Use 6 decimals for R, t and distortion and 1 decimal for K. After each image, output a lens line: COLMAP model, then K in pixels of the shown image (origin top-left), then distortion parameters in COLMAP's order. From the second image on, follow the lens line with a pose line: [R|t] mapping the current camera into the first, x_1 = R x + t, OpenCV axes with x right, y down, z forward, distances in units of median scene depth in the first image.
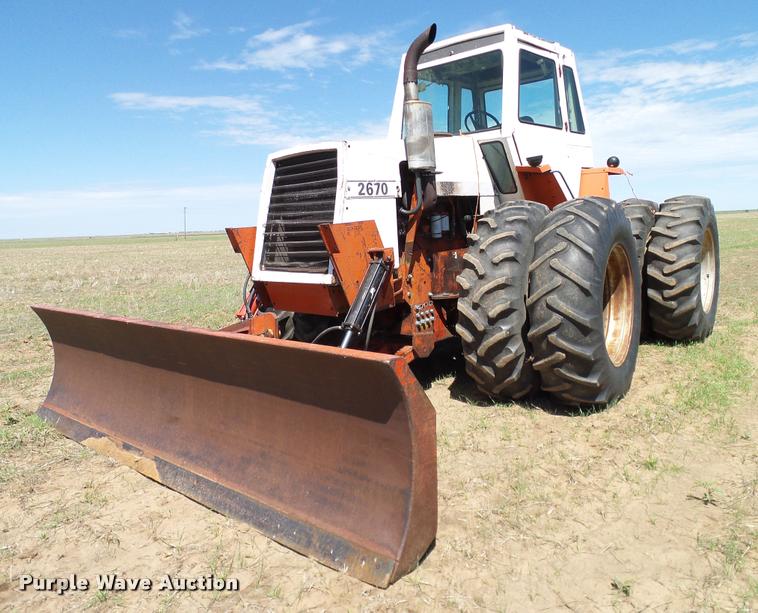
lens RADIAL K [[585.7, 0, 378.5], [0, 585.7, 293.1], [0, 0, 1]] dist [0.003589, 0.002868]
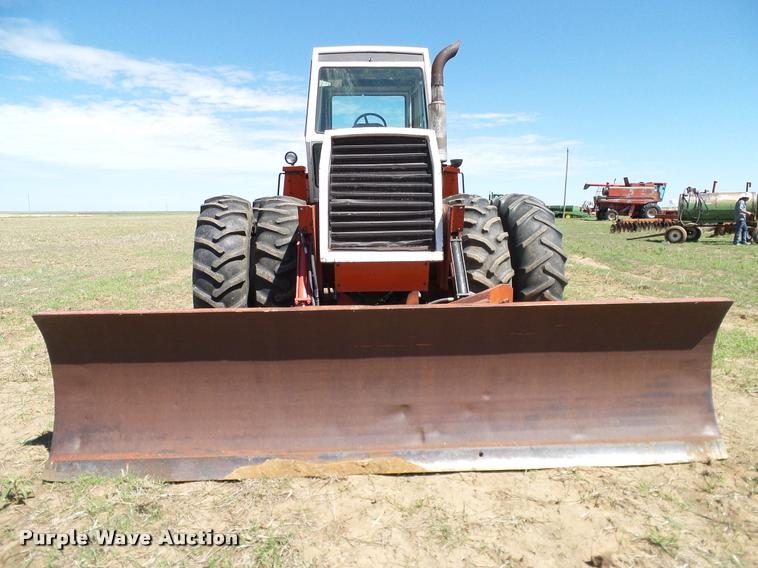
lens RADIAL K [[524.5, 0, 379.0], [0, 524.5, 284.0], [0, 0, 1]] dist [-0.004292, -0.001431]
pose [[0.720492, -0.062470, 0.690644, -0.740240], [0.056594, 0.997909, 0.031223, -0.007778], [-0.691150, 0.016590, 0.722521, 0.328460]]
